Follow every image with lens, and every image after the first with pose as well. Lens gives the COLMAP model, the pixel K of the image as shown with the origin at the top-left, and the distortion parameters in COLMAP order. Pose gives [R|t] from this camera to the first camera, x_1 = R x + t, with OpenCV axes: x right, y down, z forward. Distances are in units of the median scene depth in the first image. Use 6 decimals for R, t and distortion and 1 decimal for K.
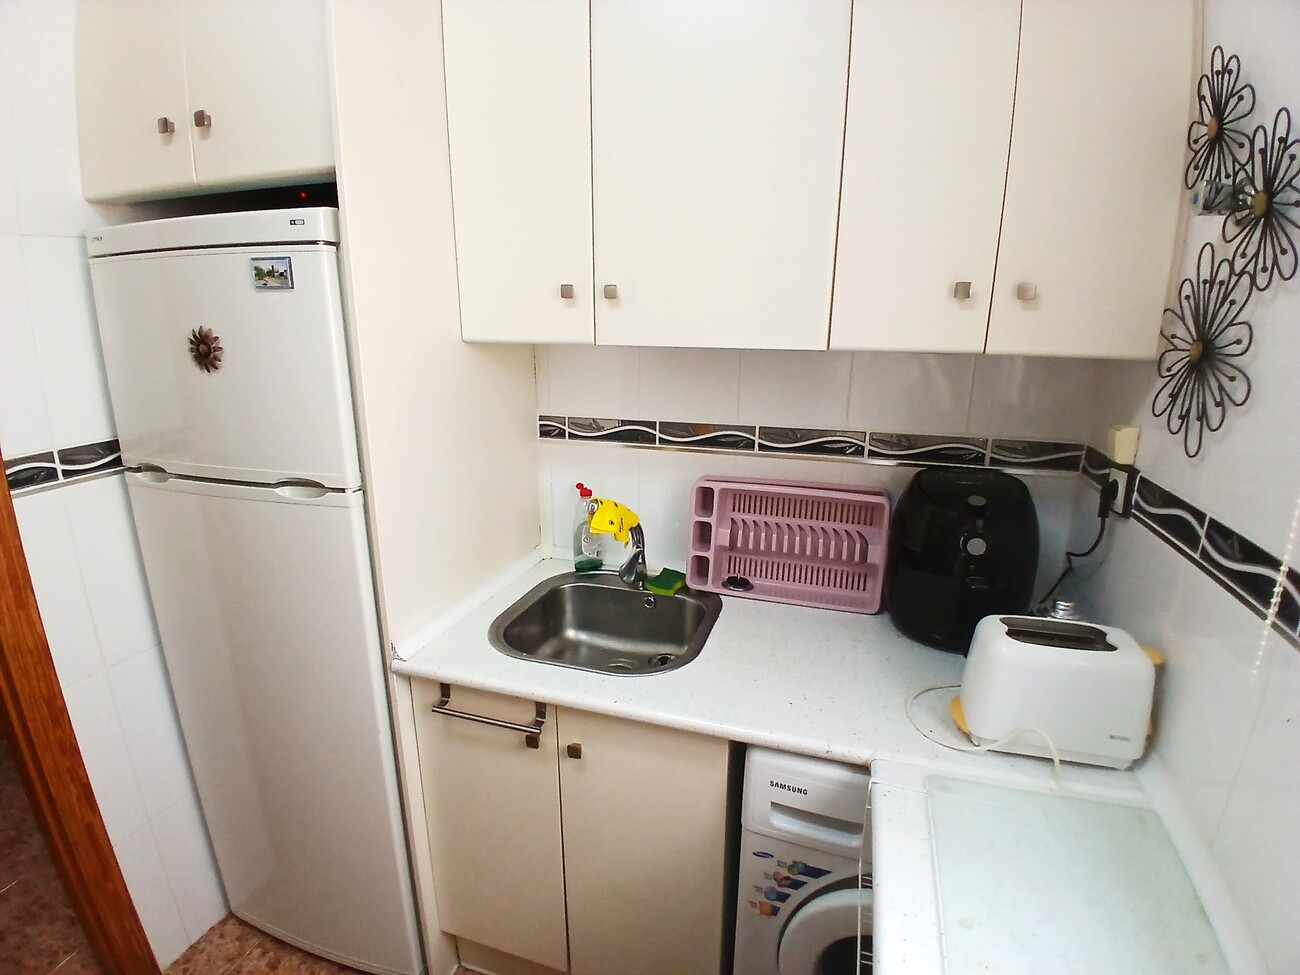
lens RADIAL K [[644.3, 0, 650.6], [0, 644.3, 493.6], [0, 0, 1]] dist [0.001317, -0.043936]
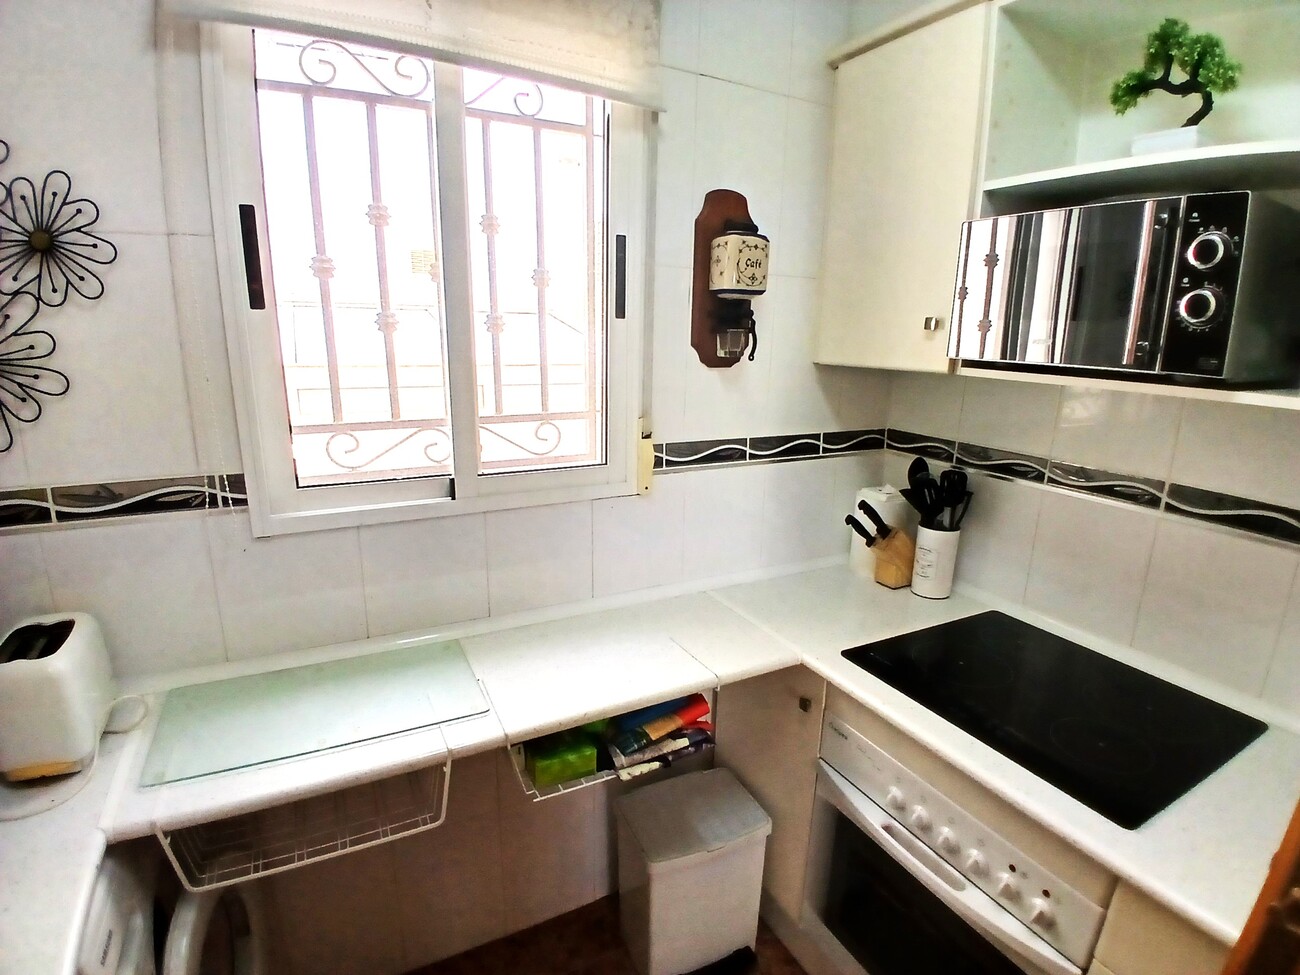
lens RADIAL K [[642.9, 0, 650.1], [0, 642.9, 499.5], [0, 0, 1]] dist [0.003771, -0.043975]
pose [[-0.709942, -0.203920, 0.674091, -0.608676], [0.152101, 0.890176, 0.429479, -0.229927], [-0.687639, 0.407435, -0.600957, 0.741364]]
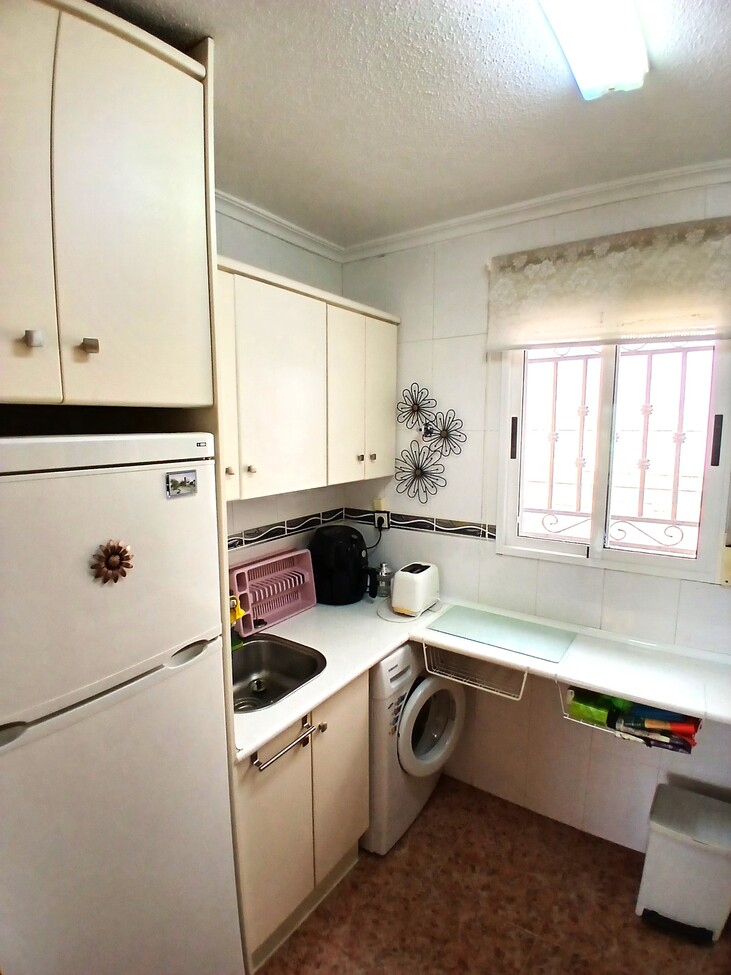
lens RADIAL K [[493.5, 0, 365.5], [0, 493.5, 487.5], [0, 0, 1]] dist [0.002898, -0.052066]
pose [[0.294148, -0.131129, 0.946722, -1.407509], [0.251737, 0.966197, 0.055612, -0.301197], [-0.922012, 0.221967, 0.317215, 0.364116]]
